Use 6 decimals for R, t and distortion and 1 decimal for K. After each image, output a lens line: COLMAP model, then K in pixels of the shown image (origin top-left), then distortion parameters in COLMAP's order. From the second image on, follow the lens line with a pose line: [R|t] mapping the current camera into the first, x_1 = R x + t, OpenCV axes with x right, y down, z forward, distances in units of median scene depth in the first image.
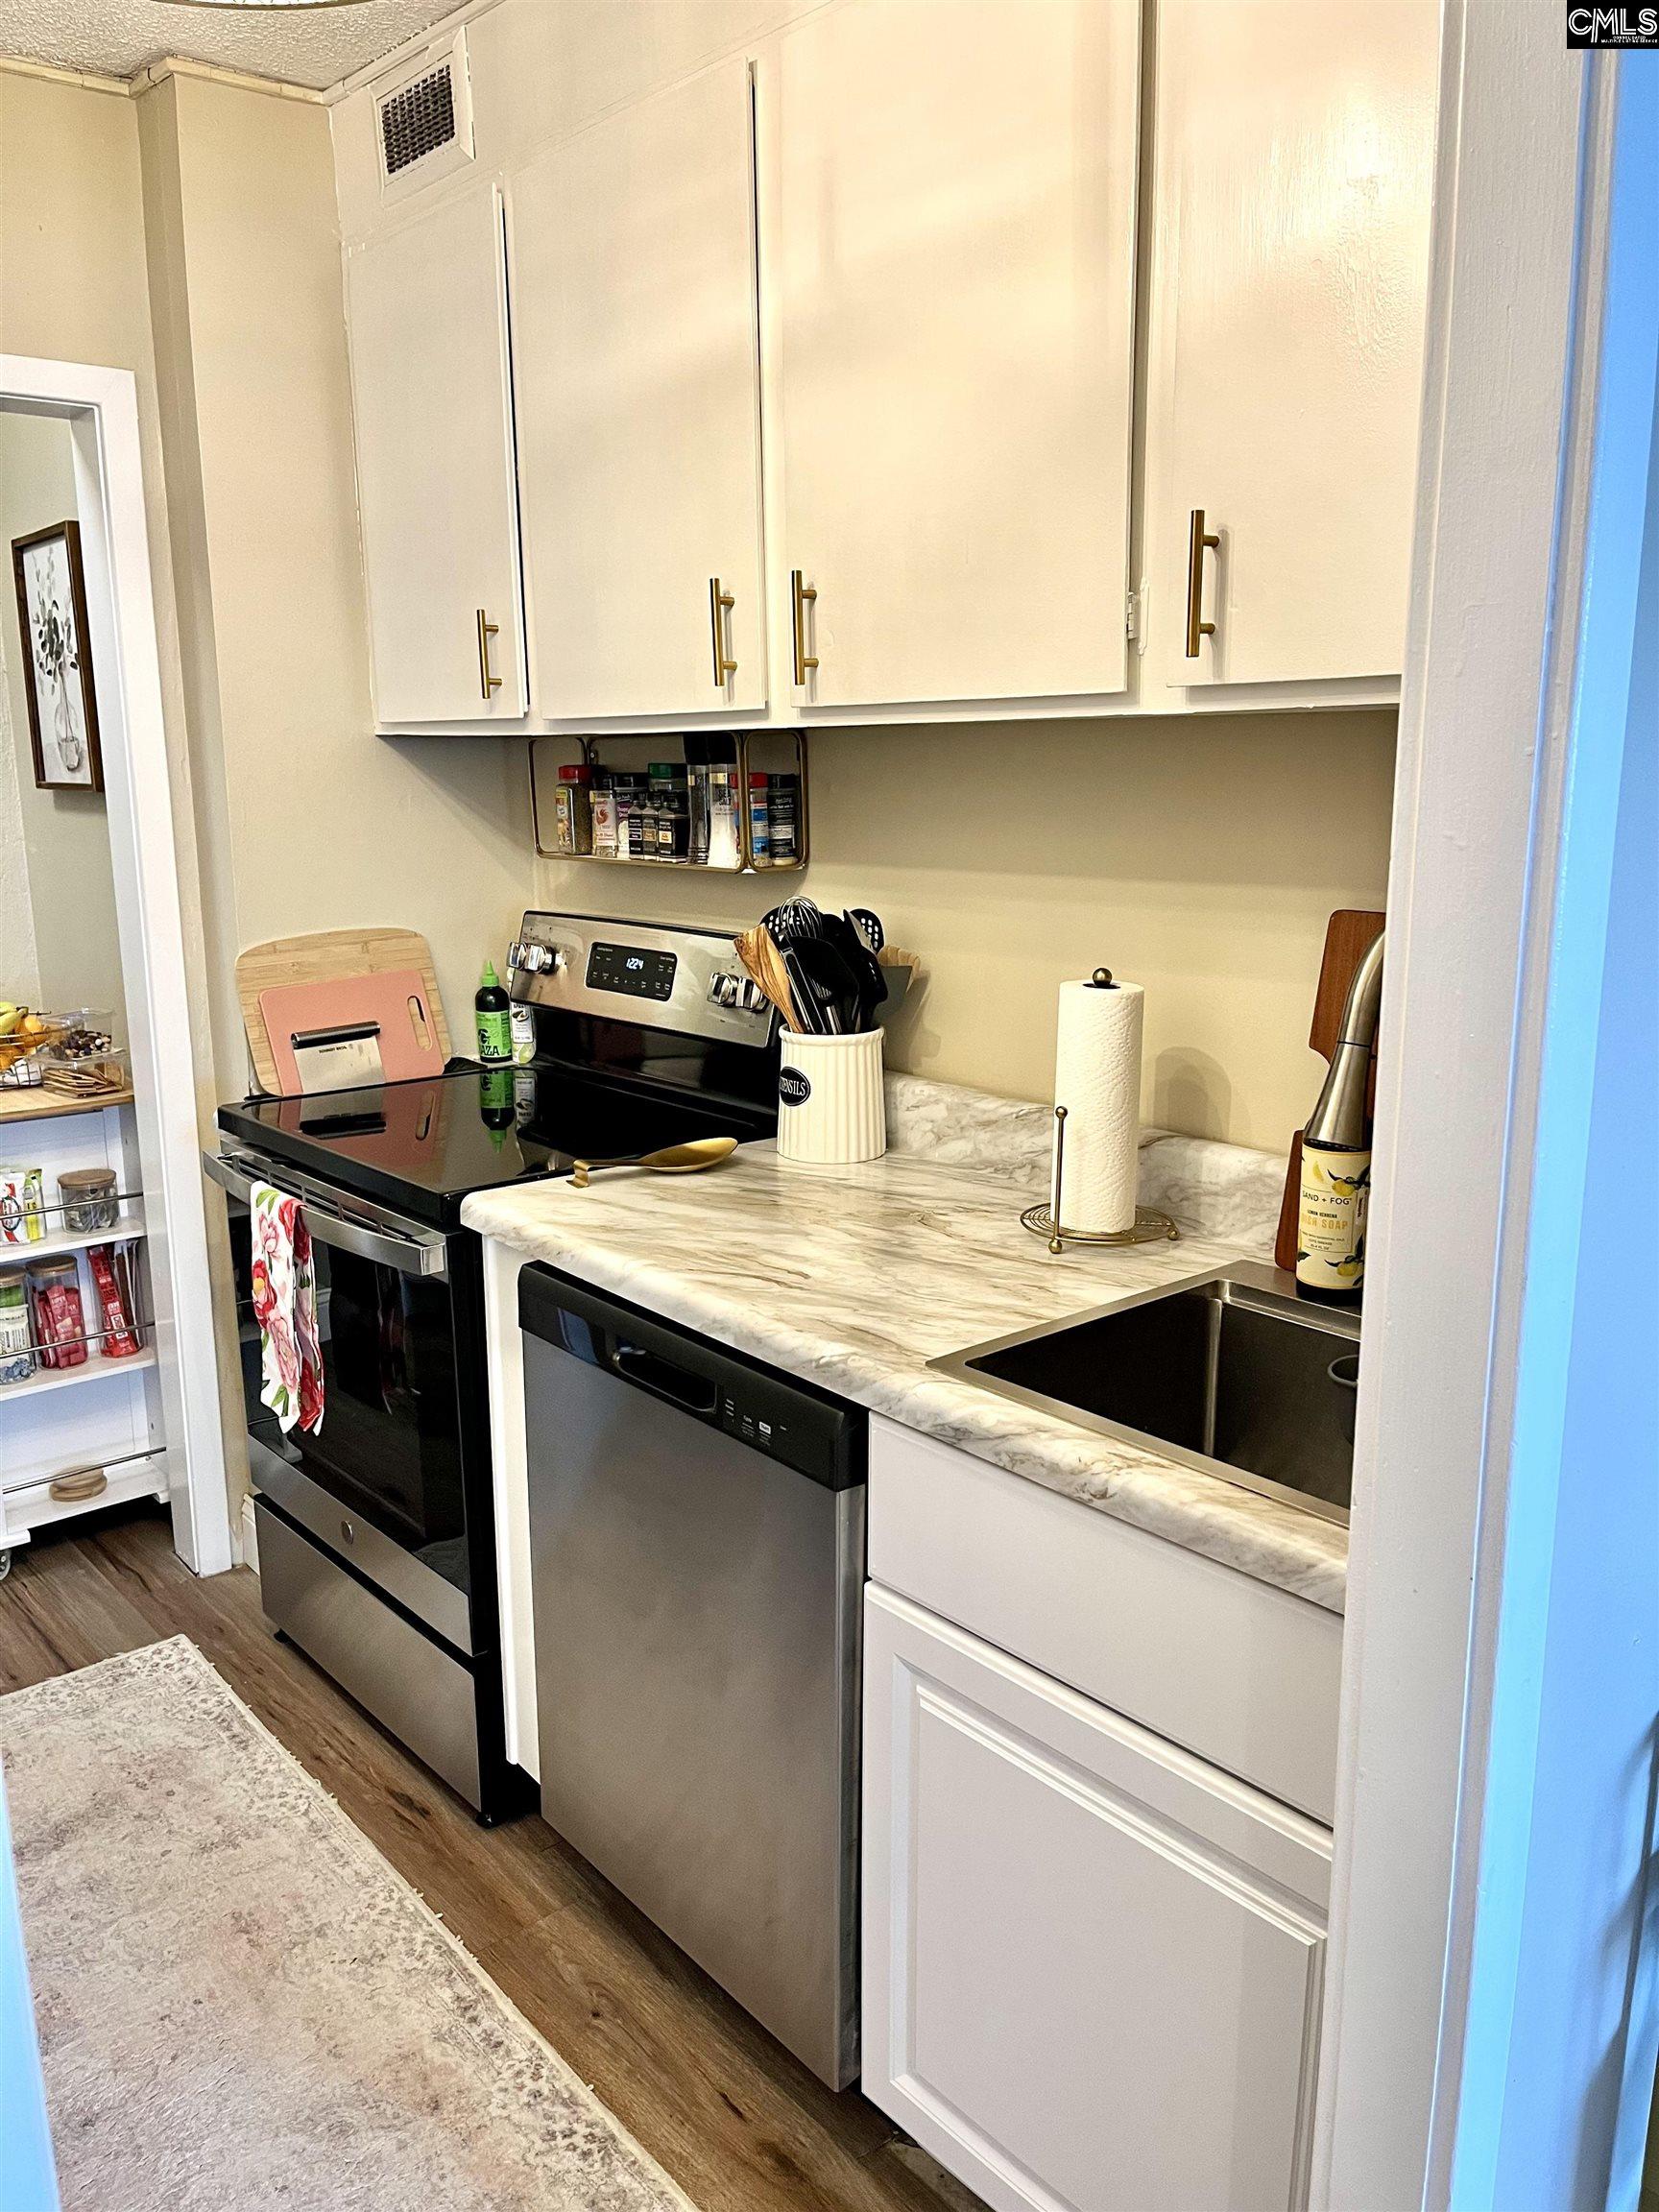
lens RADIAL K [[1677.2, 0, 829.5], [0, 1677.2, 1106.0], [0, 0, 1]] dist [-0.010071, -0.011437]
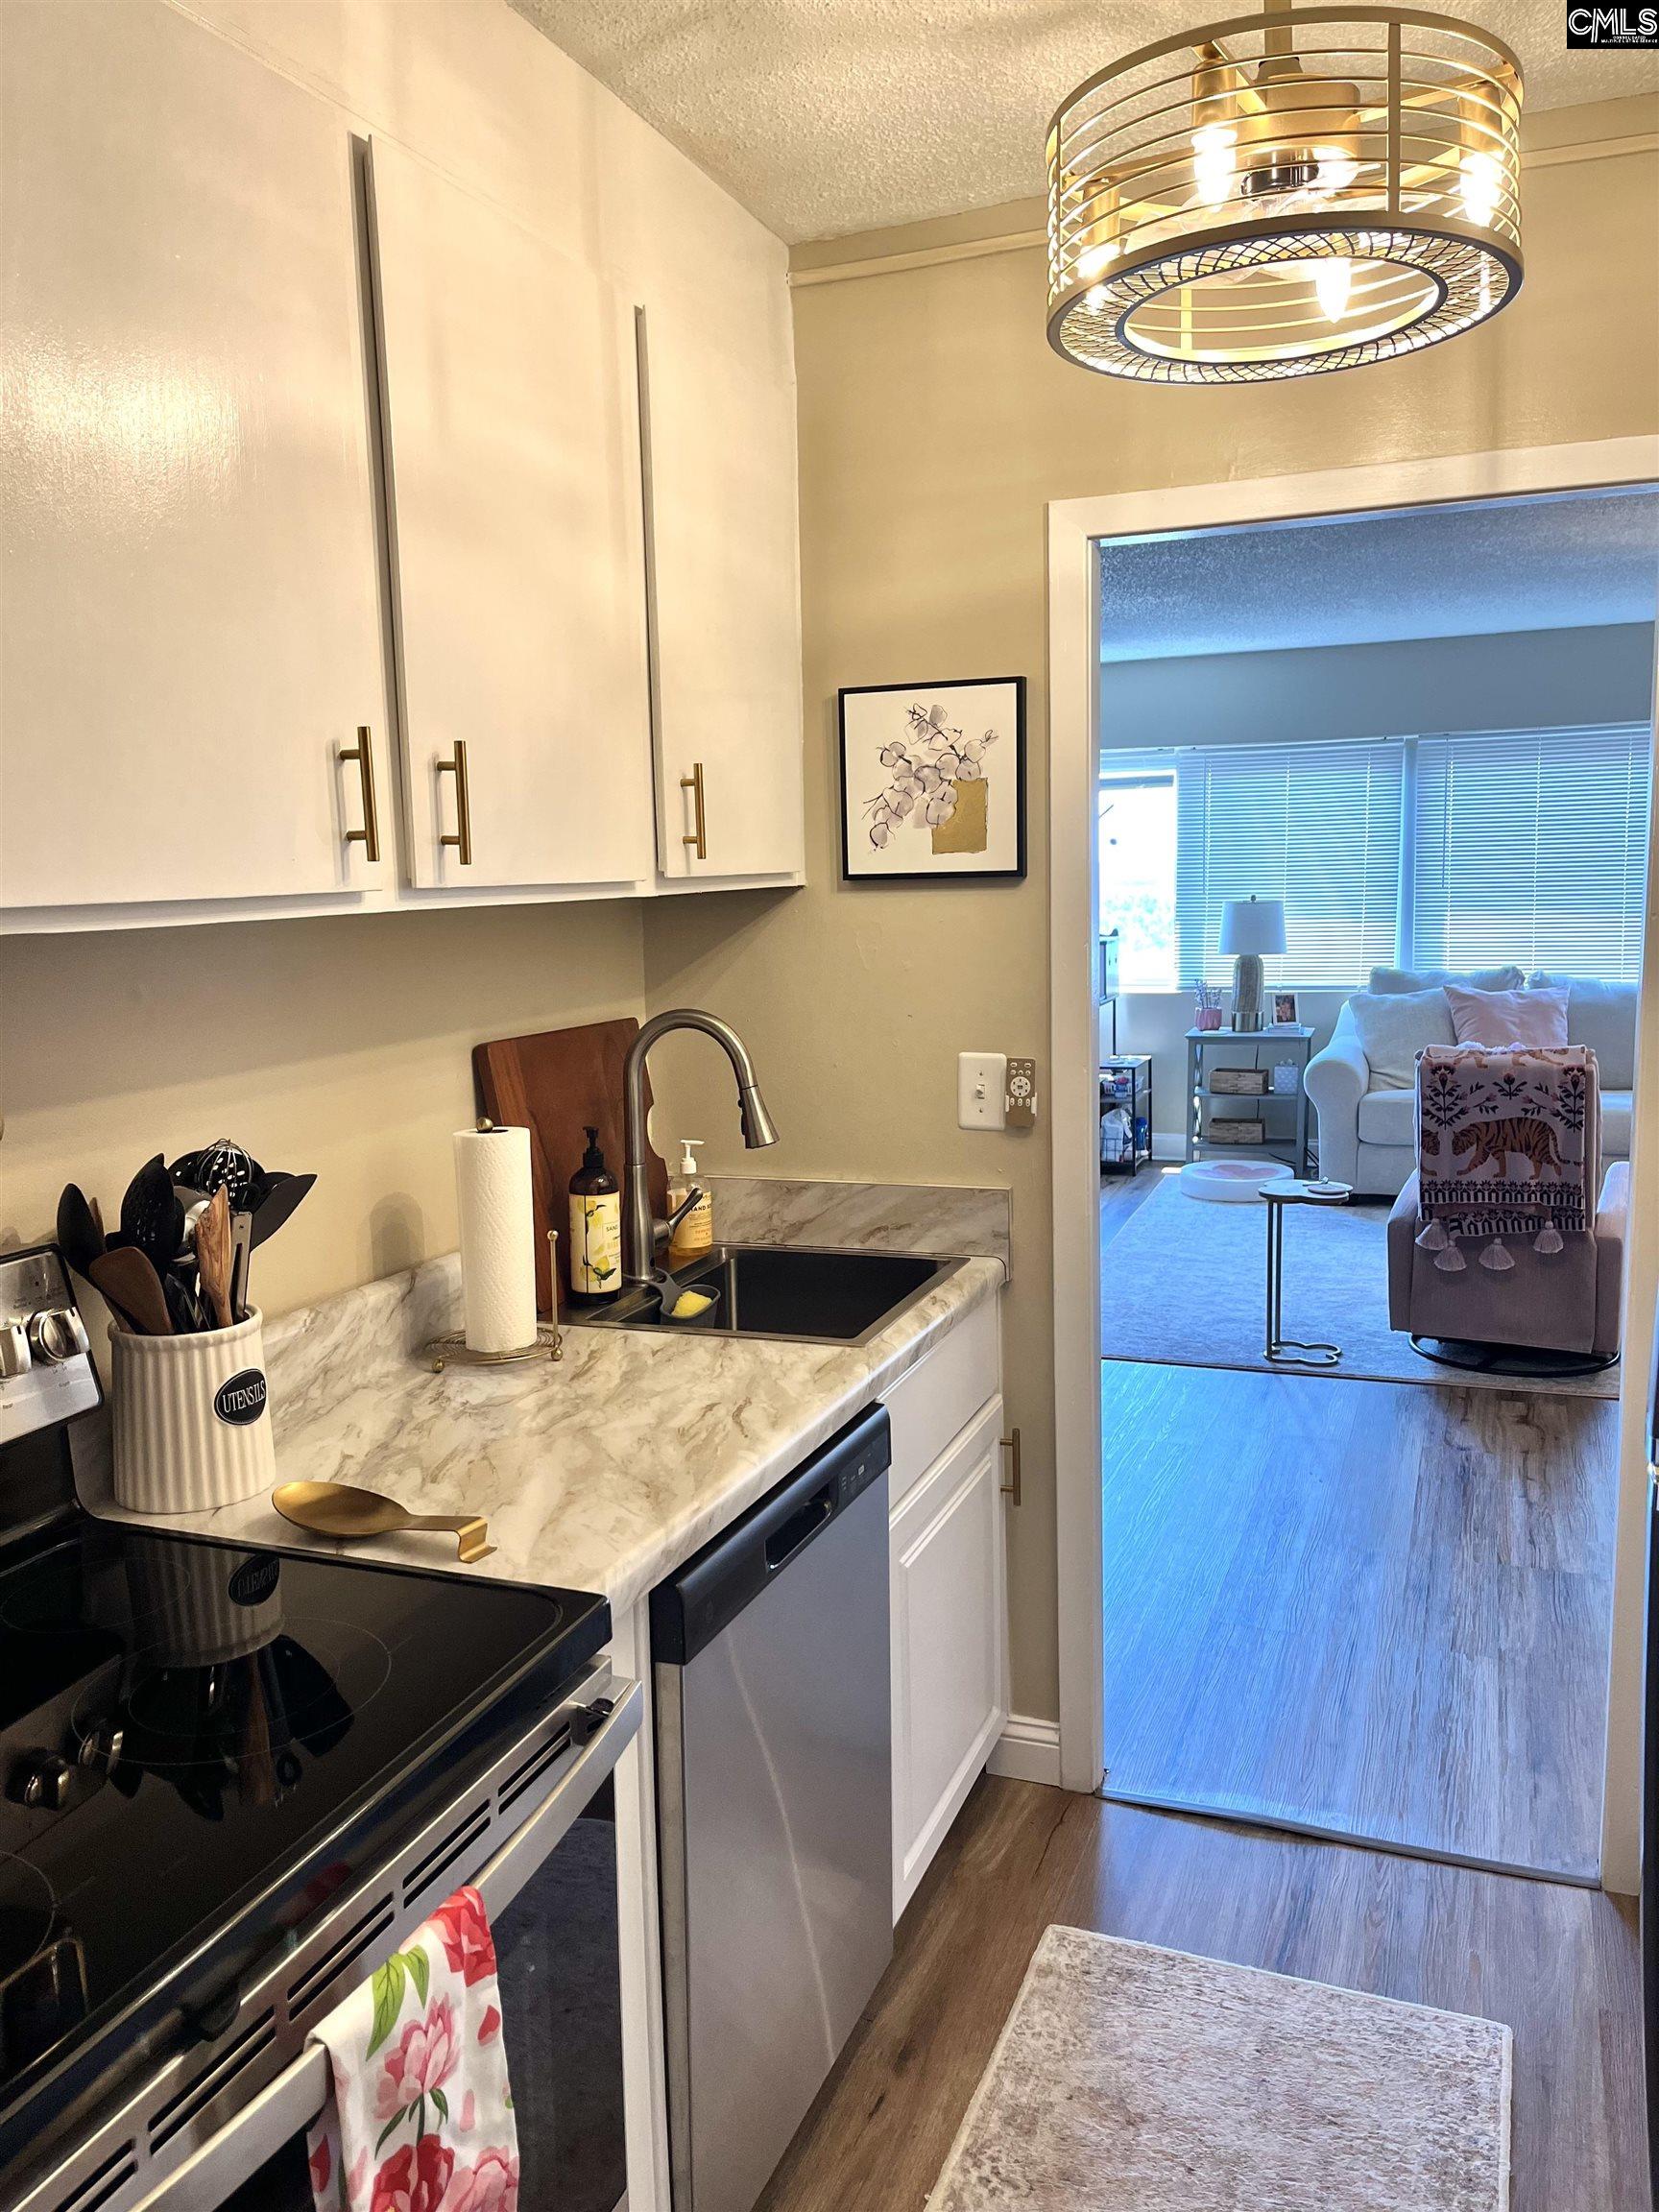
lens RADIAL K [[1677.2, 0, 829.5], [0, 1677.2, 1106.0], [0, 0, 1]] dist [-0.010071, -0.011437]
pose [[-0.467677, -0.114320, 0.876475, -0.970986], [0.207644, 0.949641, 0.234660, -0.318248], [-0.859164, 0.291740, -0.420388, 1.328511]]
